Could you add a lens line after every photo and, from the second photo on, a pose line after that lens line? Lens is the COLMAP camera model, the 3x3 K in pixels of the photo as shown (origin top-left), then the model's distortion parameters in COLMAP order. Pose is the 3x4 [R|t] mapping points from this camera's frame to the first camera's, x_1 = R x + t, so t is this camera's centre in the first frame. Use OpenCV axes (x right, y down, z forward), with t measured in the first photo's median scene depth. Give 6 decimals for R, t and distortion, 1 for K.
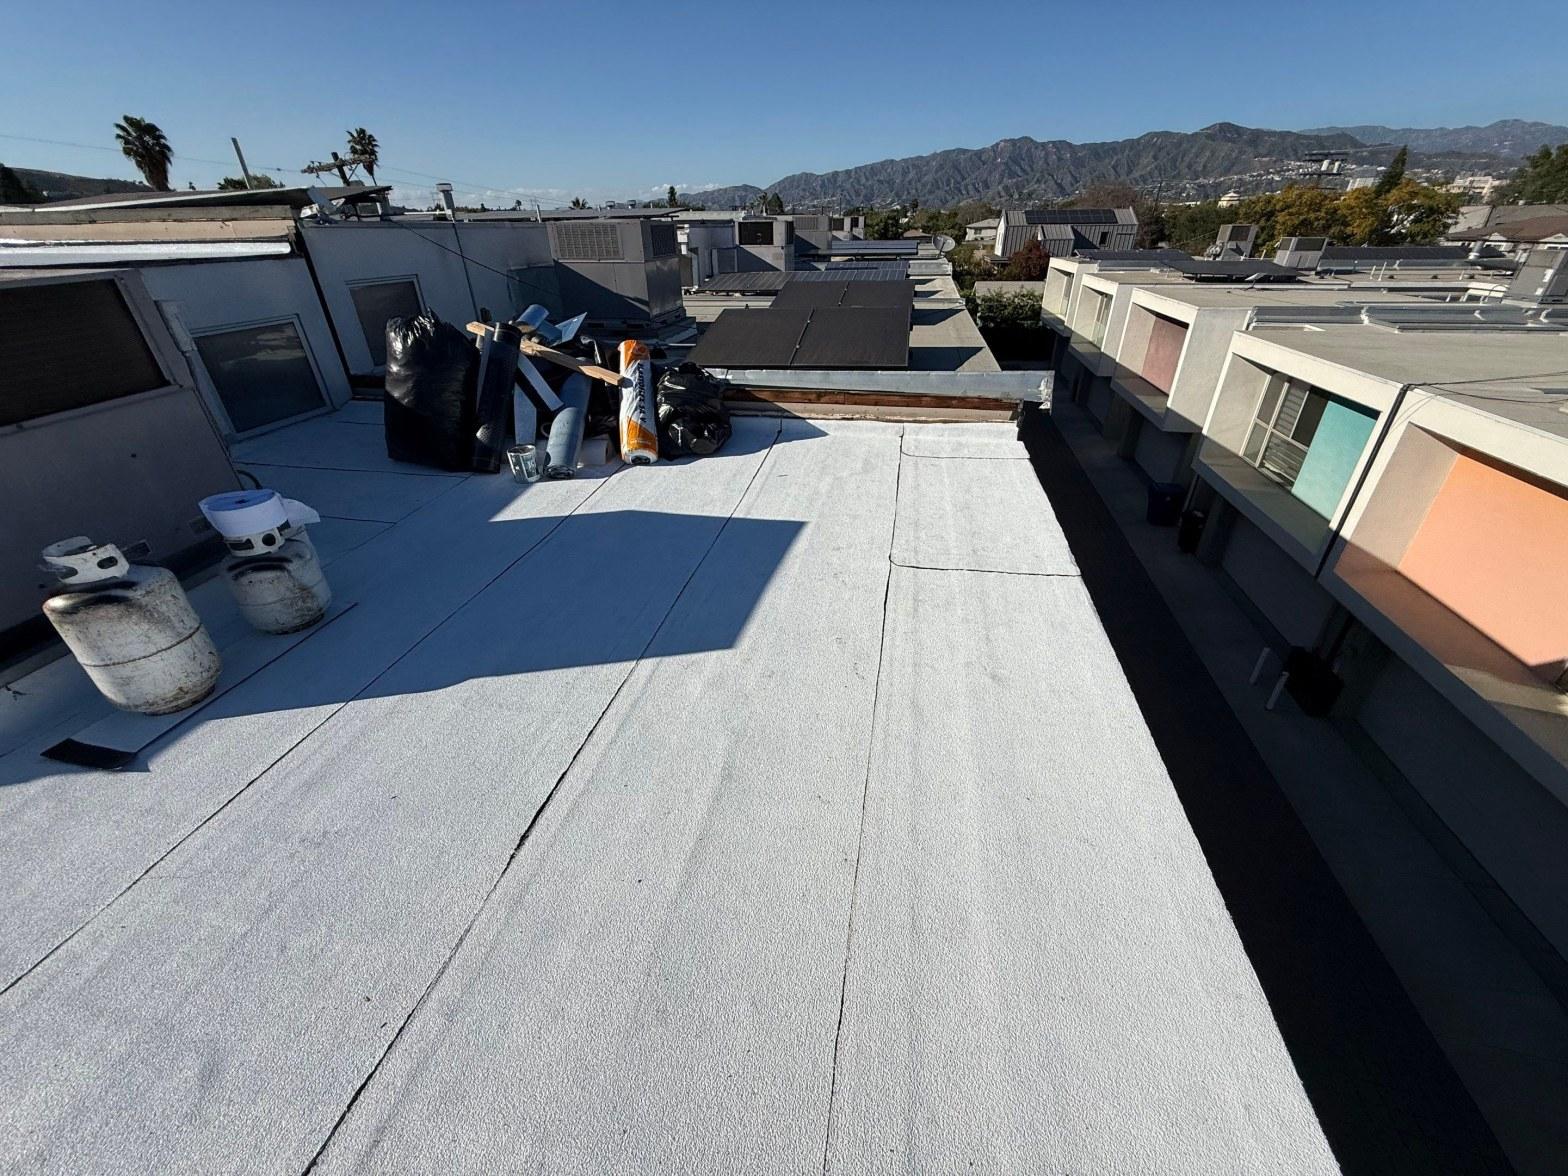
lens RADIAL K [[626.6, 0, 781.5], [0, 626.6, 586.2], [0, 0, 1]] dist [-0.001382, 0.000784]
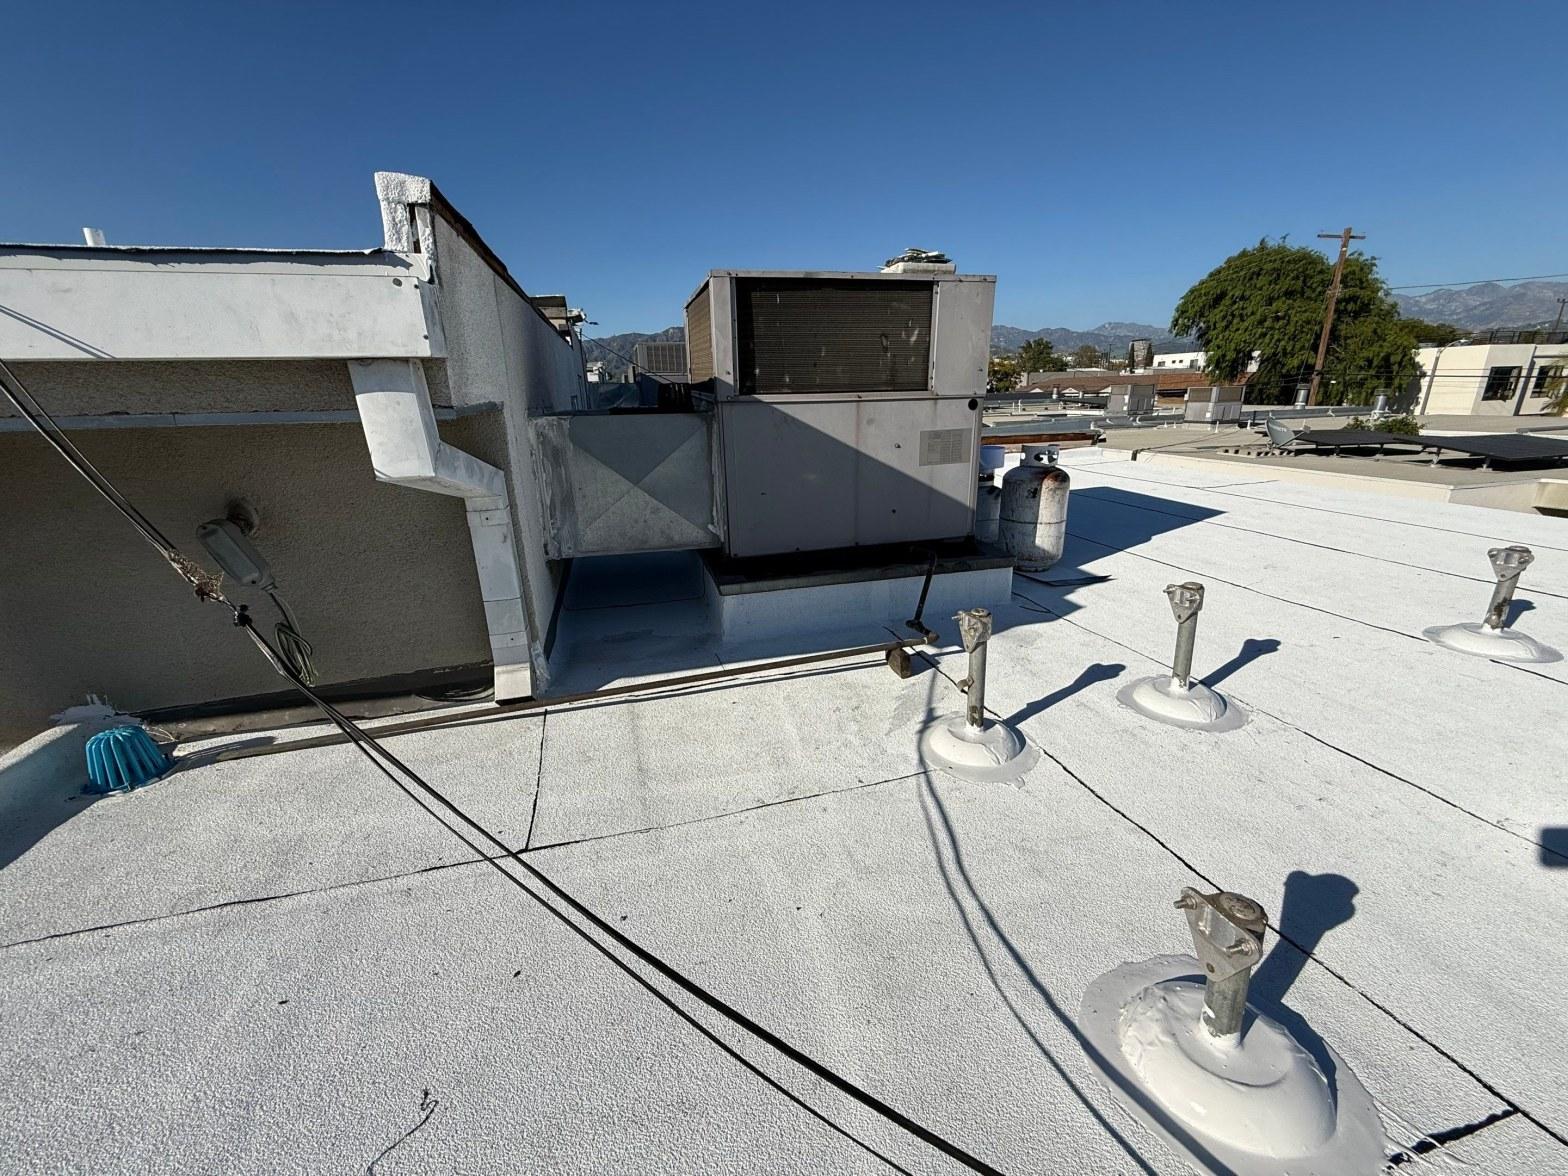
lens RADIAL K [[626.6, 0, 785.9], [0, 626.6, 588.2], [0, 0, 1]] dist [-0.001382, 0.000784]
pose [[0.899232, -0.142063, 0.413764, -1.011954], [0.230194, 0.957935, -0.171379, 0.169185], [-0.372013, 0.249355, 0.894108, -0.031281]]
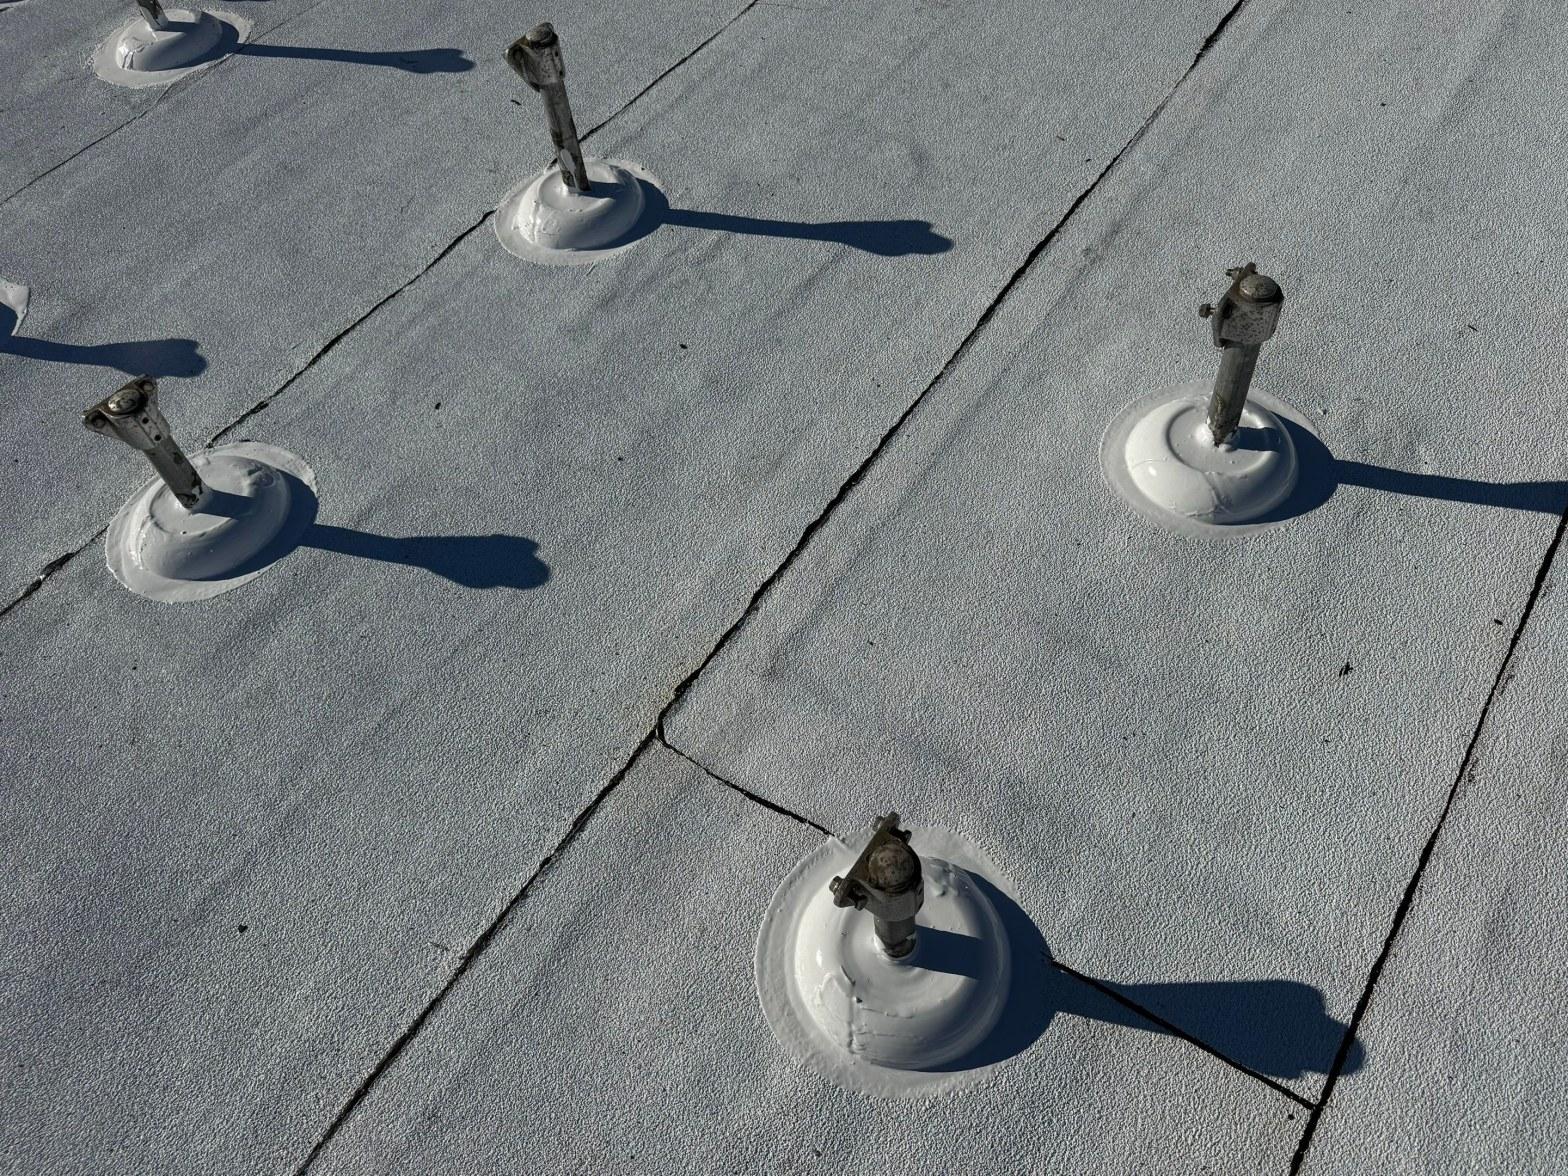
lens RADIAL K [[1151.5, 0, 784.4], [0, 1151.5, 589.3], [0, 0, 1]] dist [0.032826, -0.046467]
pose [[0.915932, 0.301441, -0.264957, -0.115259], [-0.154893, 0.874553, 0.459527, 0.153113], [0.370239, -0.379855, 0.847722, -0.220251]]
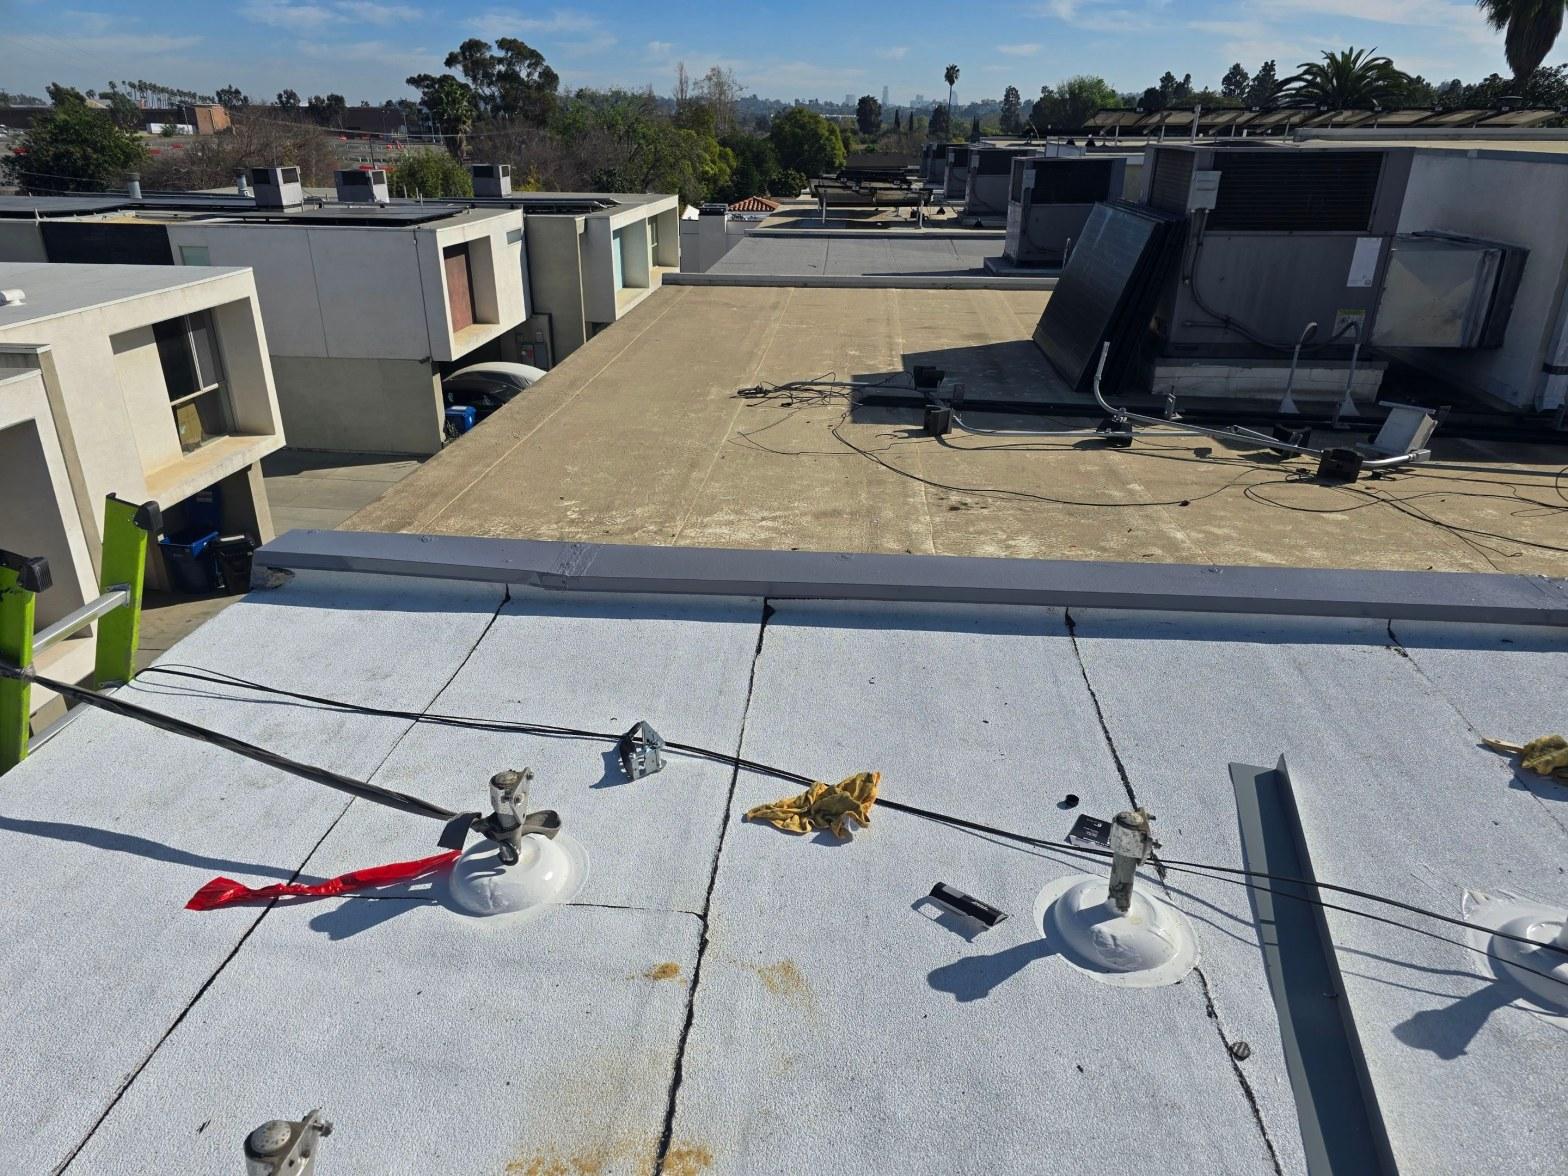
lens RADIAL K [[1047.5, 0, 761.9], [0, 1047.5, 573.5], [0, 0, 1]] dist [0.054510, -0.040793]
pose [[-0.995315, 0.047764, -0.084063, -0.215975], [-0.038092, 0.605412, 0.795001, -0.109343], [0.088866, 0.794478, -0.600756, 0.183466]]
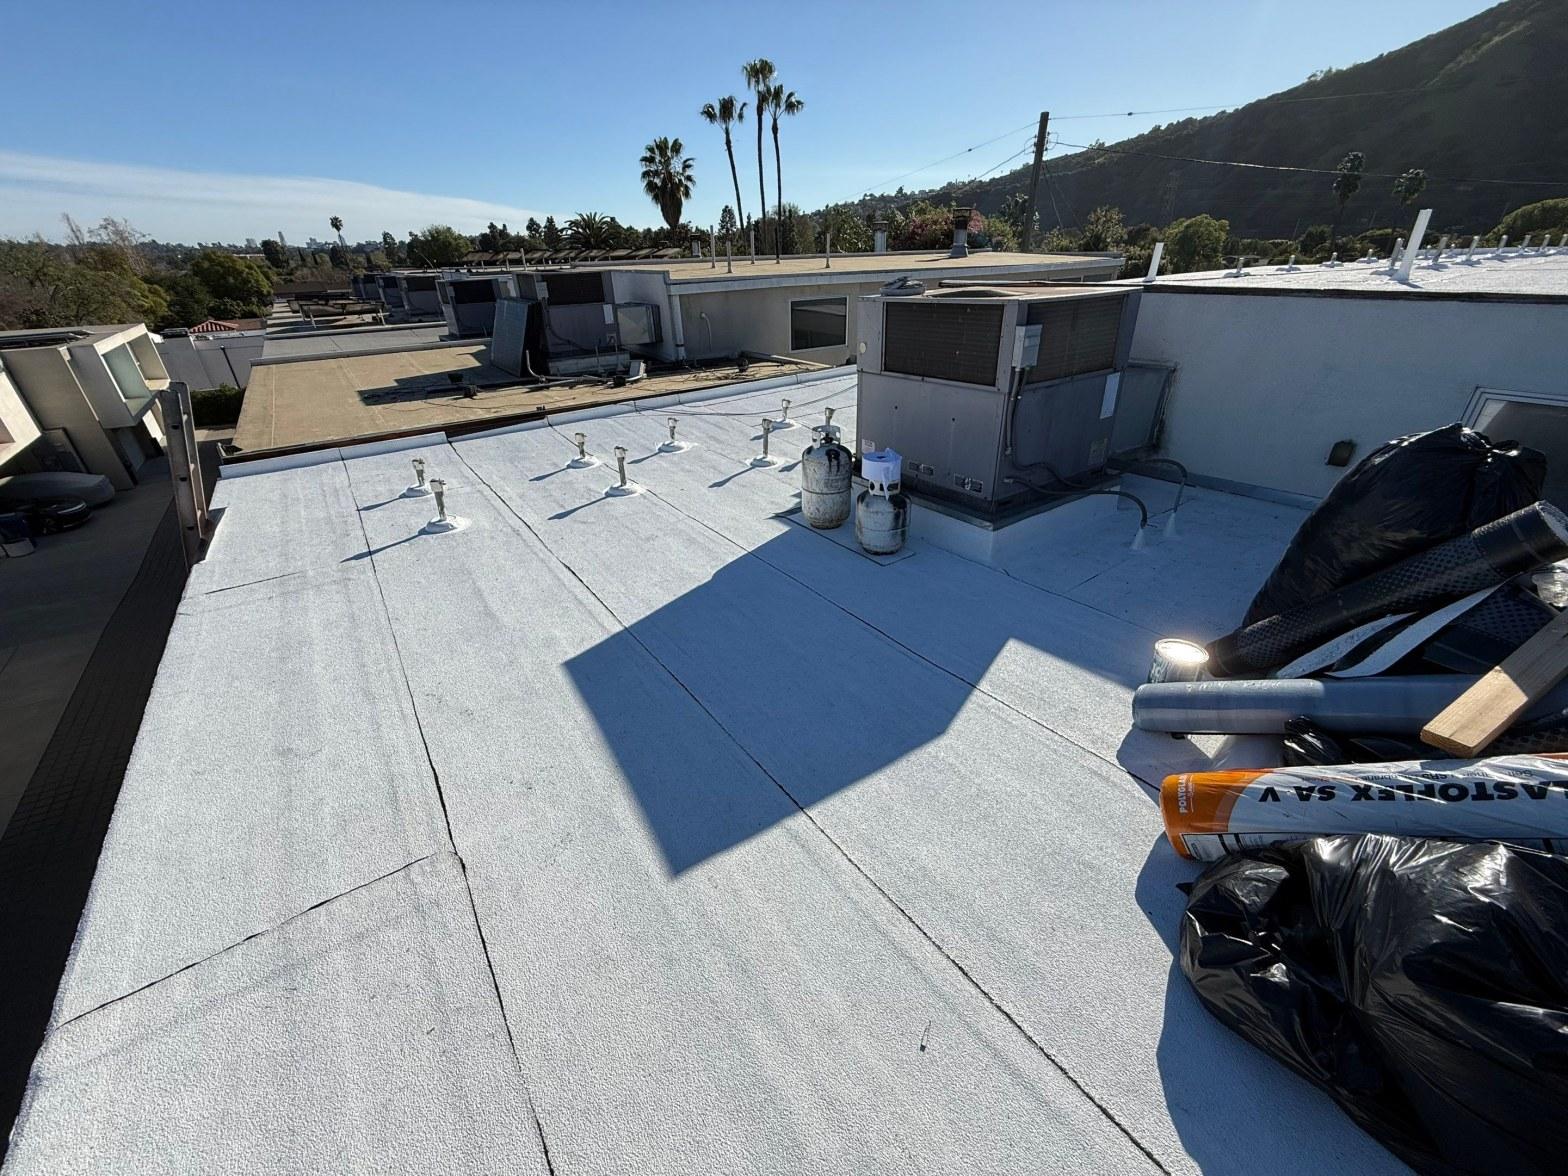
lens RADIAL K [[633.5, 0, 780.7], [0, 633.5, 587.1], [0, 0, 1]] dist [-0.003371, 0.000231]
pose [[-0.691042, 0.366305, -0.623123, 0.159331], [-0.331176, 0.605814, 0.723403, -0.482830], [0.642482, 0.706265, -0.297331, 0.780816]]
